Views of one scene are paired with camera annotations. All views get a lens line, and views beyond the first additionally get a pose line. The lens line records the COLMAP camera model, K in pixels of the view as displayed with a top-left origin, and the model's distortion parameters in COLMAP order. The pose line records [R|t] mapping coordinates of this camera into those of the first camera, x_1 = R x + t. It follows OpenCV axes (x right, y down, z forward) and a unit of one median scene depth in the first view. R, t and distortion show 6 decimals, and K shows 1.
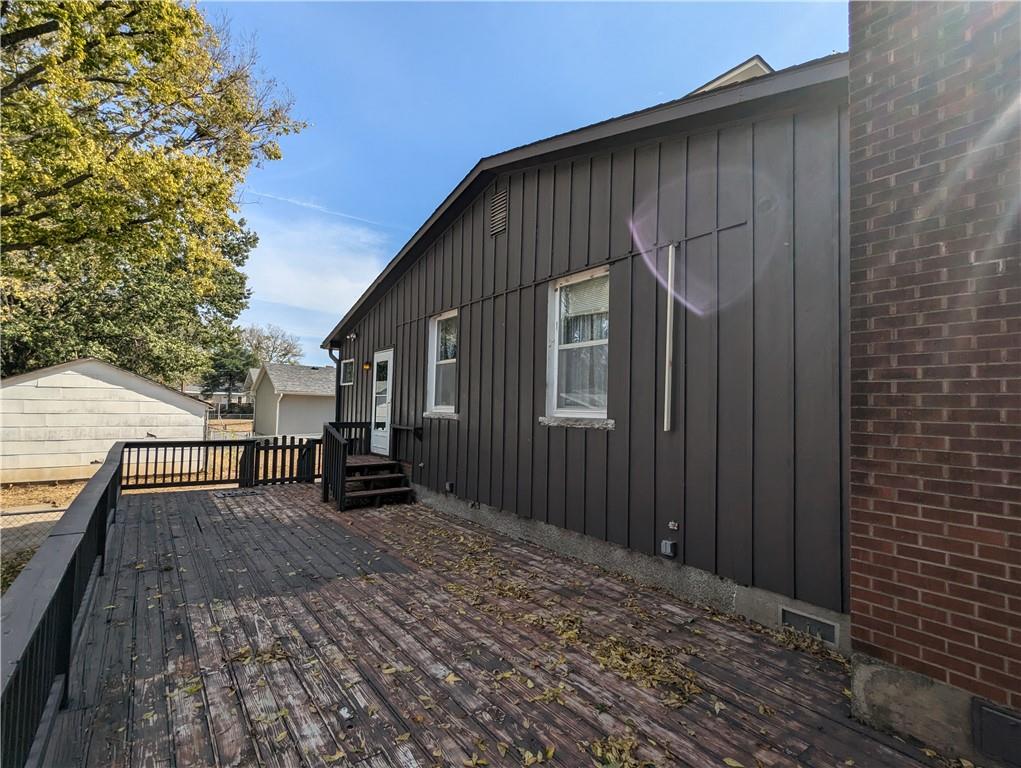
lens RADIAL K [[476.2, 0, 504.4], [0, 476.2, 389.2], [0, 0, 1]] dist [0.012598, -0.000032]
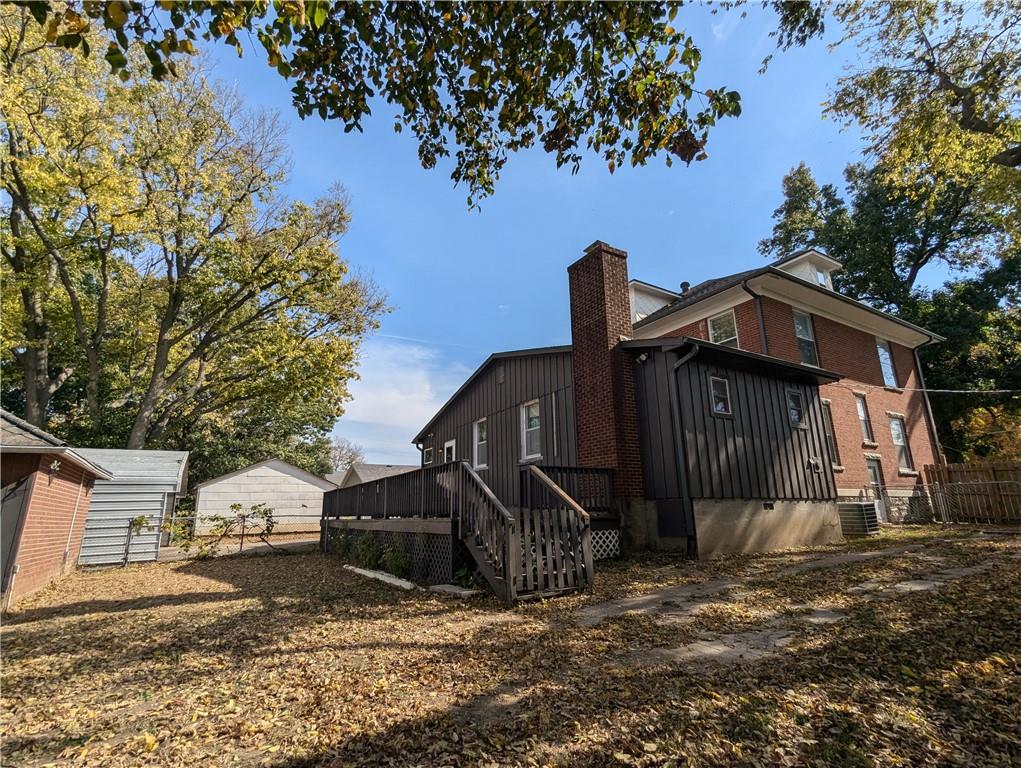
lens RADIAL K [[476.2, 0, 516.5], [0, 476.2, 387.9], [0, 0, 1]] dist [0.012598, -0.000032]
pose [[0.995345, -0.066082, -0.070147, 0.177454], [0.049814, 0.975890, -0.212504, 0.147469], [0.082498, 0.208021, 0.974639, -0.985635]]
